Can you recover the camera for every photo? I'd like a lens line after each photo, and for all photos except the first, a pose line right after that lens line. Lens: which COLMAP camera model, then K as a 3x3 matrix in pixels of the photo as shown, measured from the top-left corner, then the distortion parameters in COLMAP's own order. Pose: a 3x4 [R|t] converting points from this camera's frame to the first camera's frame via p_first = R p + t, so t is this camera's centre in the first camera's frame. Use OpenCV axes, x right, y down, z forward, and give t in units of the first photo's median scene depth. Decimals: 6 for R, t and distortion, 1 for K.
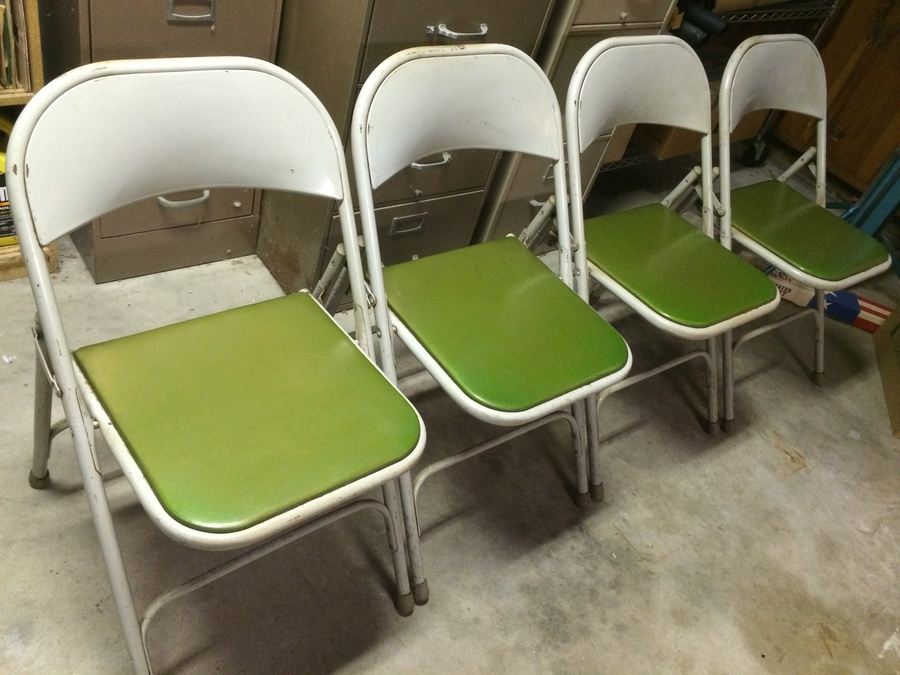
lens RADIAL K [[768.7, 0, 450.8], [0, 768.7, 339.6], [0, 0, 1]] dist [0.076567, -0.101453]
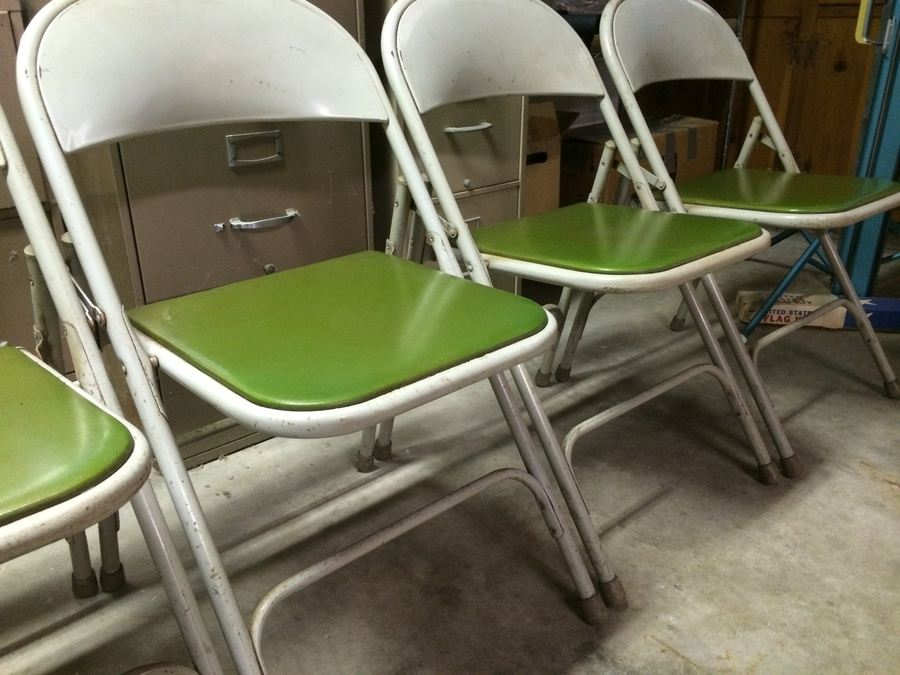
lens RADIAL K [[768.7, 0, 451.9], [0, 768.7, 338.9], [0, 0, 1]] dist [0.076567, -0.101453]
pose [[0.959856, -0.280062, -0.015541, 0.128292], [0.259856, 0.908731, -0.326622, 0.177276], [0.105597, 0.309471, 0.945027, 0.322946]]
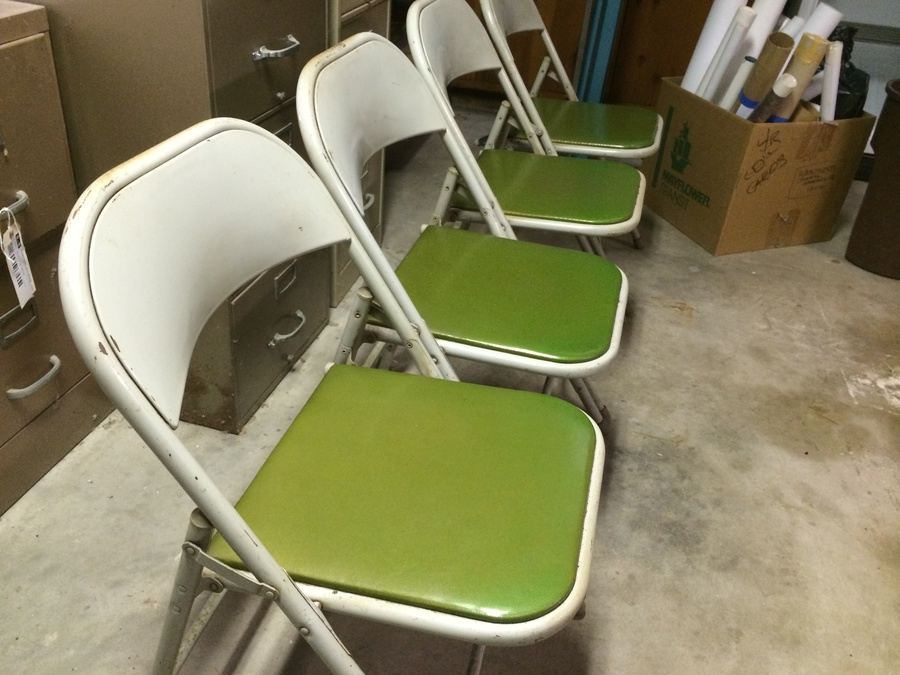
lens RADIAL K [[768.7, 0, 449.7], [0, 768.7, 339.2], [0, 0, 1]] dist [0.076567, -0.101453]
pose [[0.781710, -0.489988, 0.385799, -0.305038], [0.504577, 0.860485, 0.070488, -0.061413], [-0.366512, 0.139564, 0.919886, 0.125081]]
